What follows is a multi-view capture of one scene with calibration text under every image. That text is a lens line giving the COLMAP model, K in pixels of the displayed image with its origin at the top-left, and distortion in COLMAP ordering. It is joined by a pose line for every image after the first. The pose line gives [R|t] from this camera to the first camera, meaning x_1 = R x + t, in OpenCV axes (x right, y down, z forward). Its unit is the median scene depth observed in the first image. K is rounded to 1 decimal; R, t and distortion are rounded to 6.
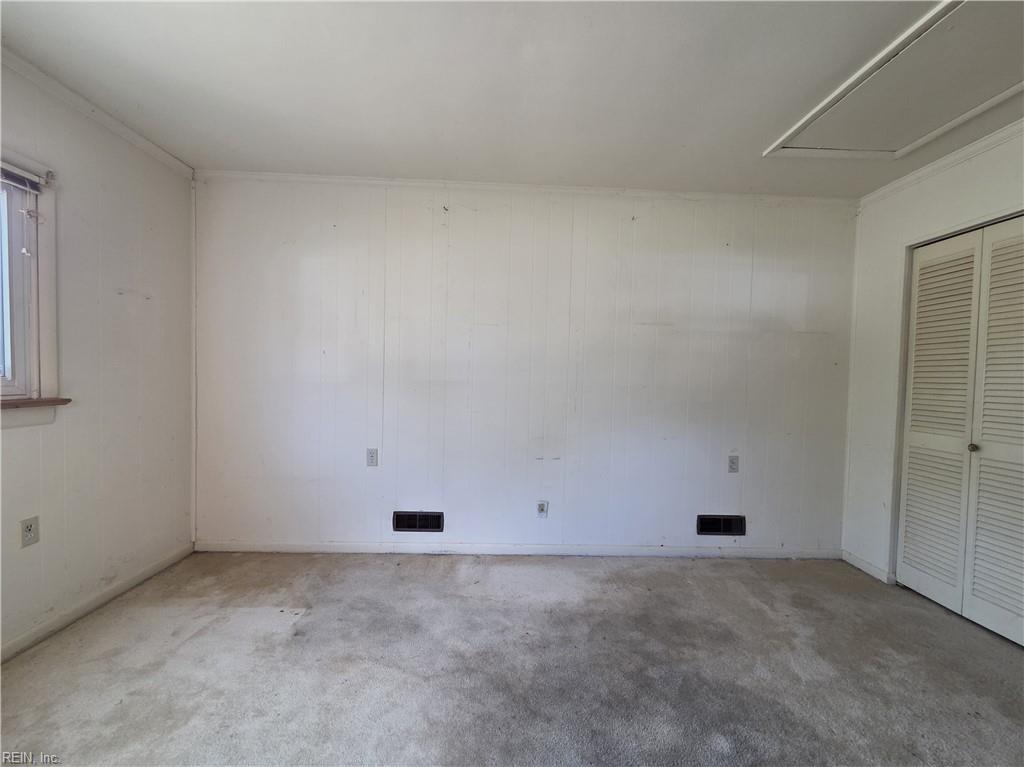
lens RADIAL K [[422.0, 0, 510.8], [0, 422.0, 391.1], [0, 0, 1]] dist [0.000036, 0.000392]
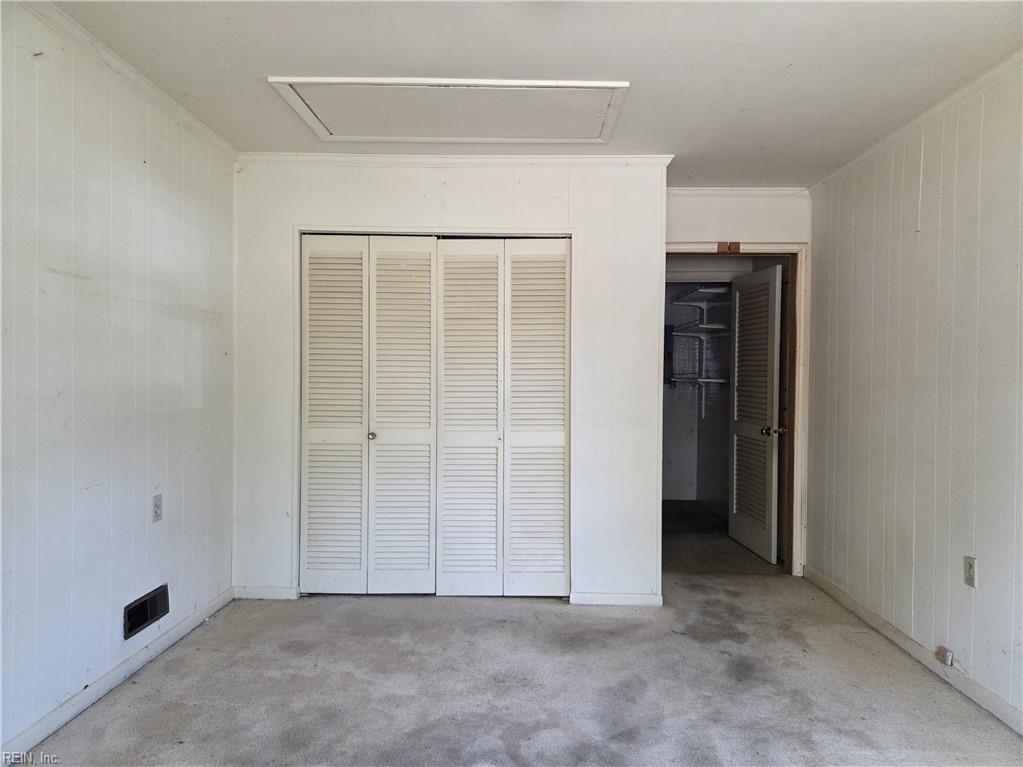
lens RADIAL K [[689.9, 0, 512.4], [0, 689.9, 380.5], [0, 0, 1]] dist [0.019427, -0.007028]
pose [[0.050321, -0.027859, 0.998344, -0.609255], [0.025718, 0.999316, 0.026590, -0.043350], [-0.998402, 0.024337, 0.051003, 0.497359]]
